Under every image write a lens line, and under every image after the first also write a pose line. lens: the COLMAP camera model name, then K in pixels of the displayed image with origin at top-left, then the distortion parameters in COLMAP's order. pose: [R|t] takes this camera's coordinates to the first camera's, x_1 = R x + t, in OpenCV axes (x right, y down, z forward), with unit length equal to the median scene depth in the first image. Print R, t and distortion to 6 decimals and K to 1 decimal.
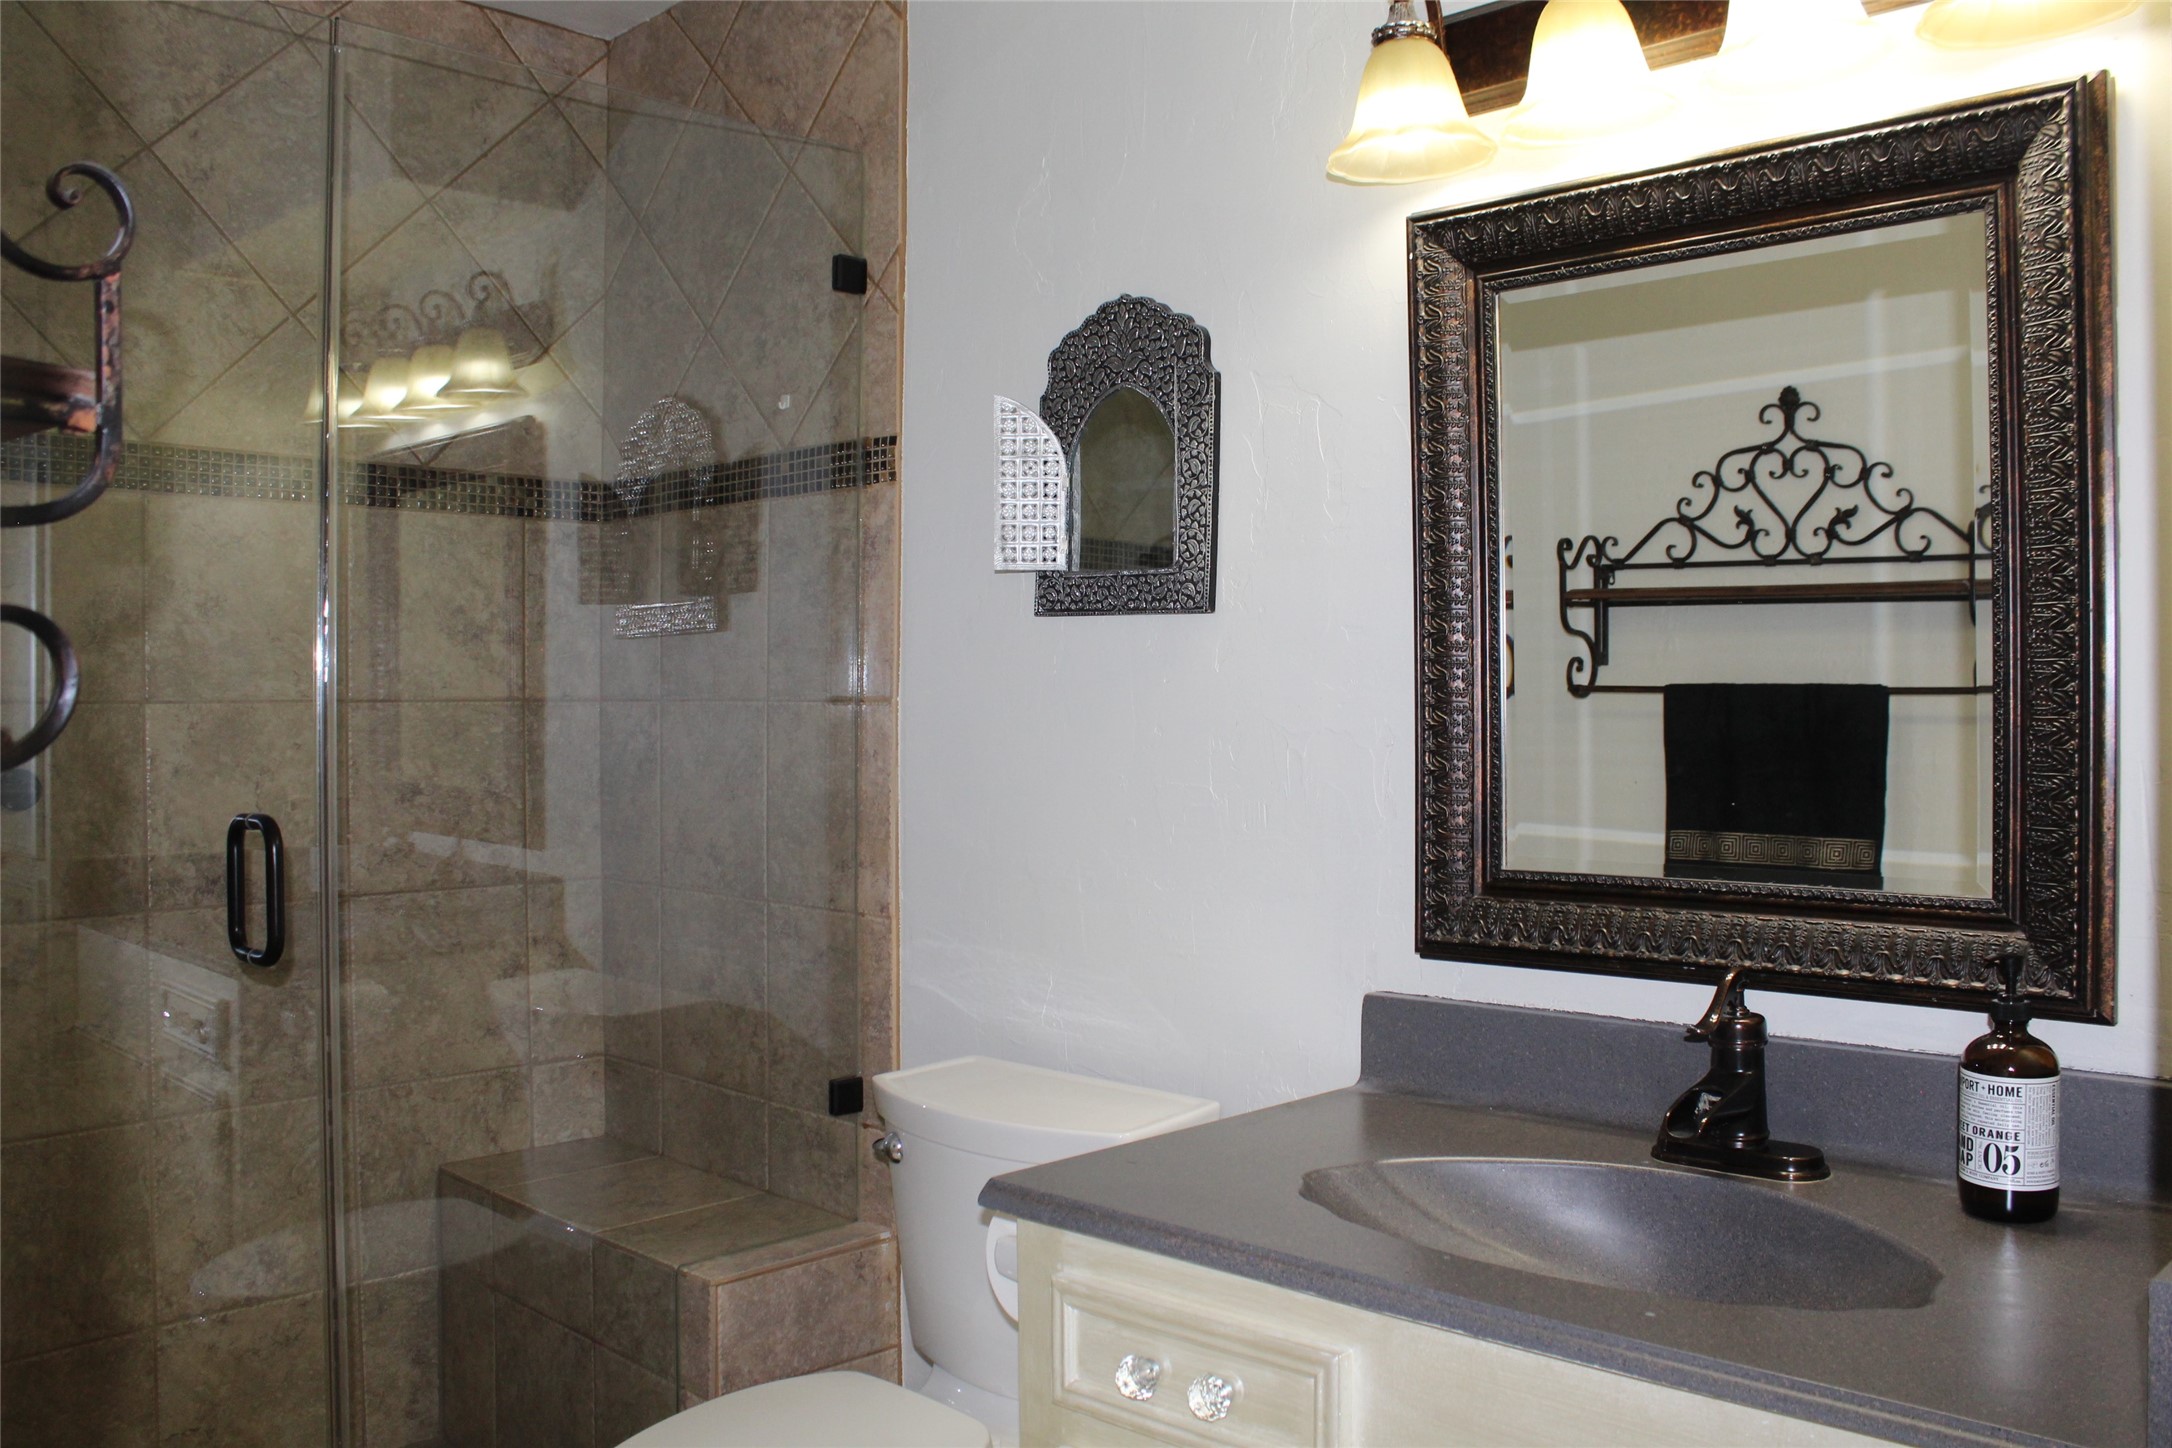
lens RADIAL K [[1780.6, 0, 1086.0], [0, 1780.6, 724.0], [0, 0, 1]] dist [-0.166239, 0.150807]
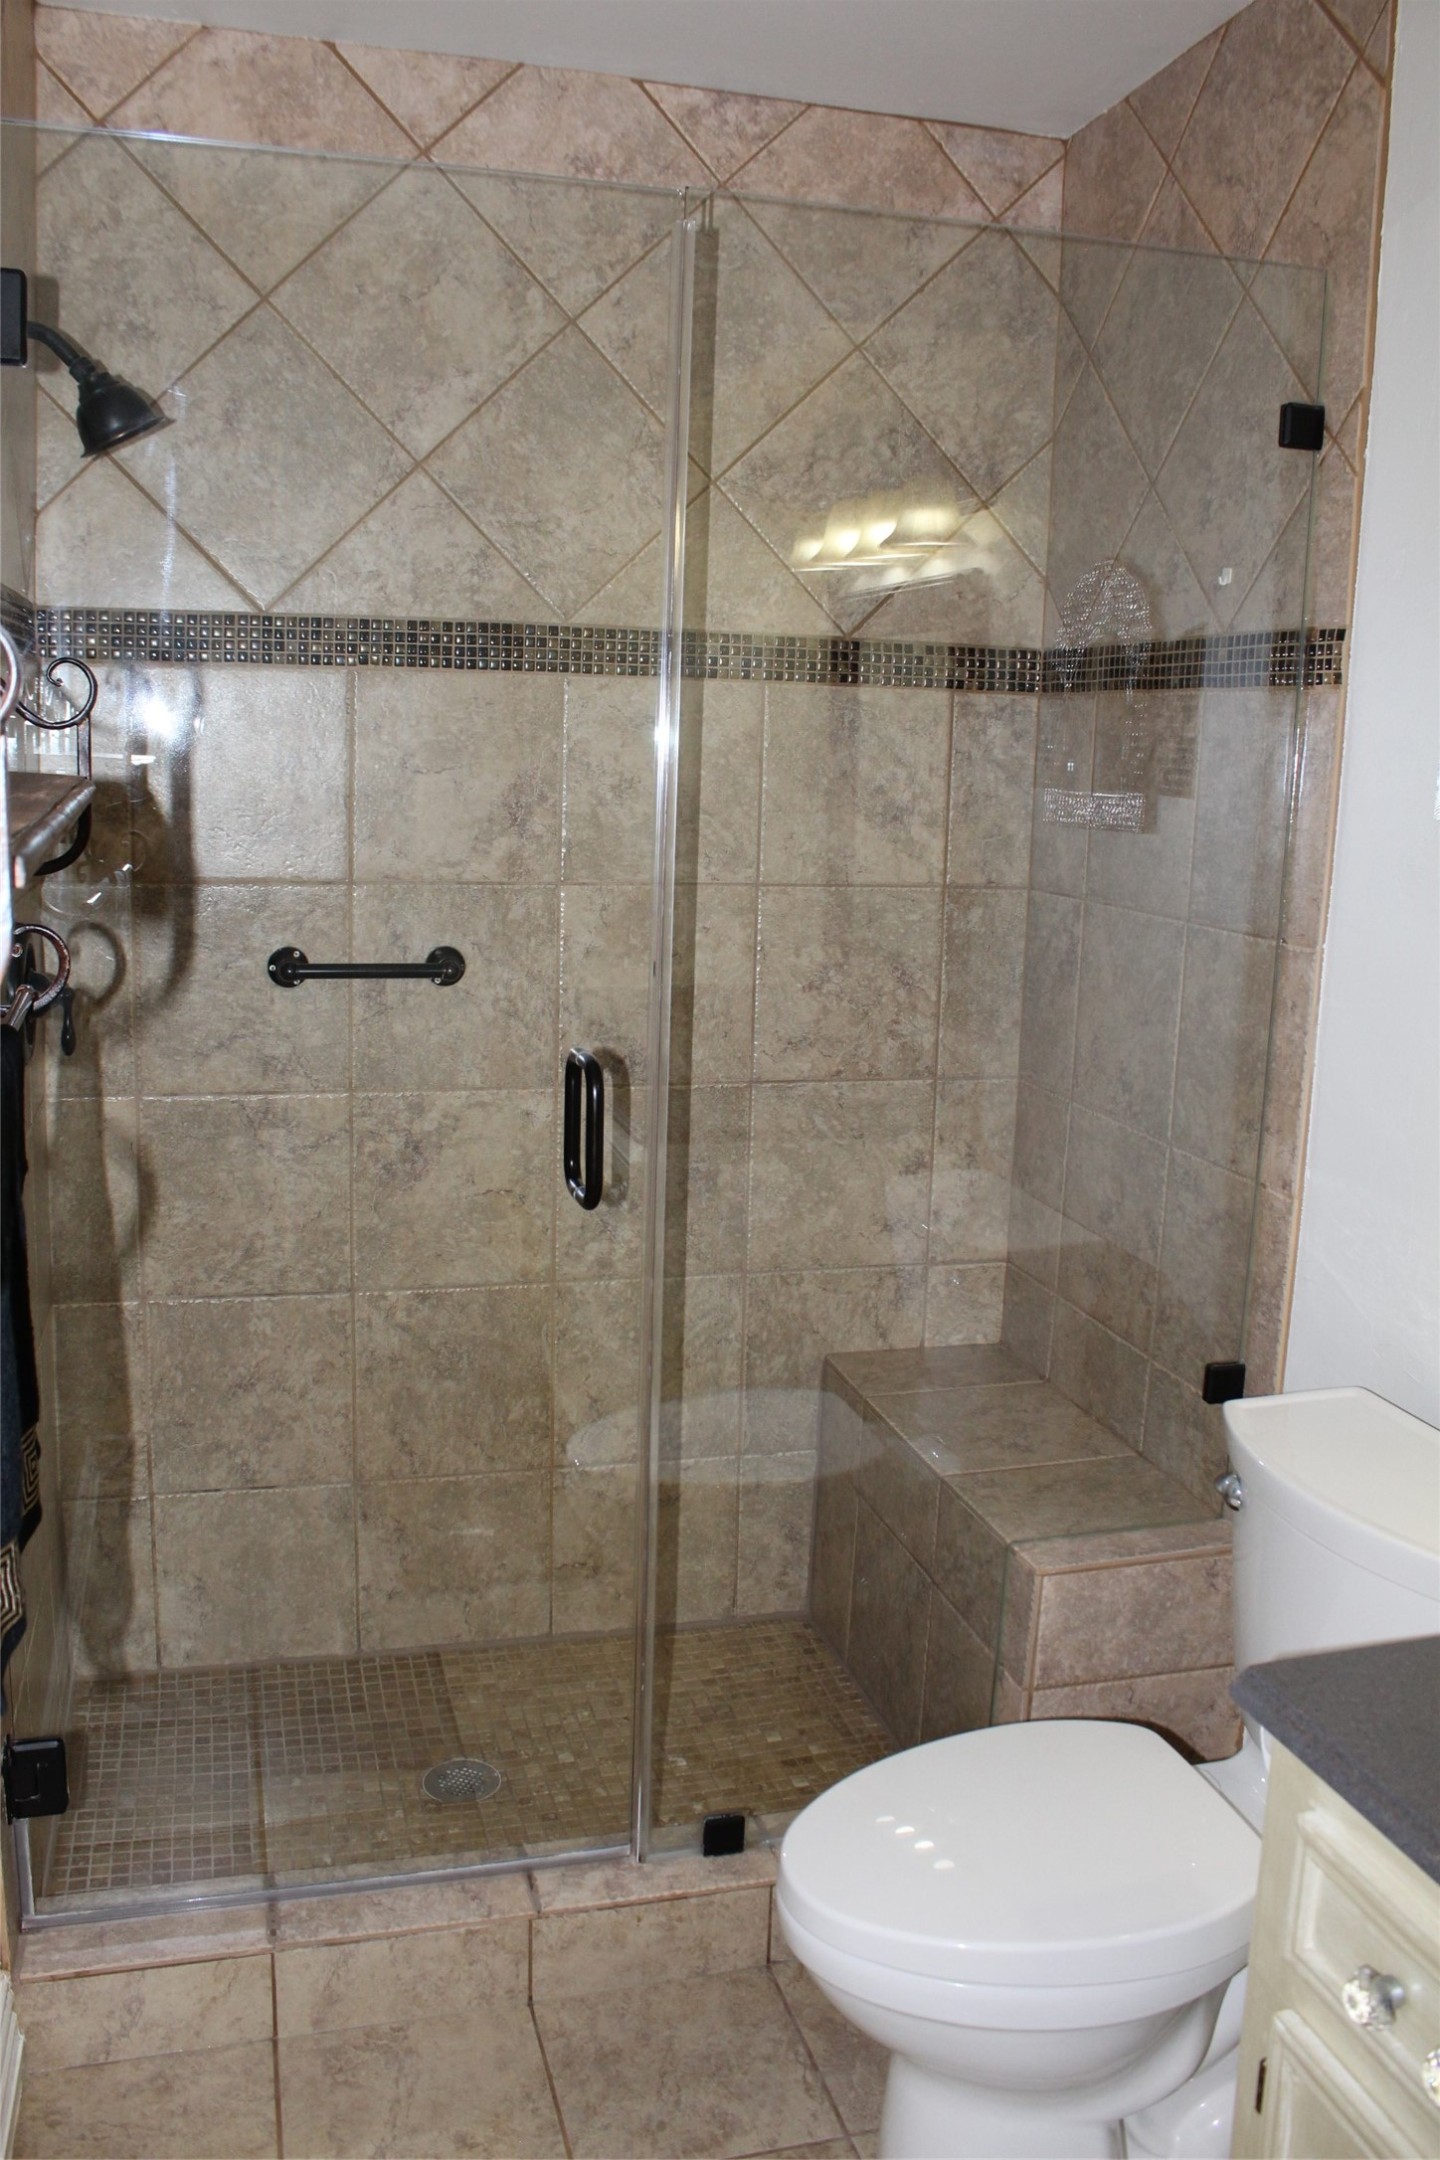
lens RADIAL K [[1770.7, 0, 723.9], [0, 1770.7, 1042.5], [0, 0, 1]] dist [-0.166239, 0.150807]
pose [[0.865009, 0.110022, -0.489544, 0.052073], [-0.037429, 0.987094, 0.155708, -0.079264], [0.500358, -0.116366, 0.857963, 0.130436]]
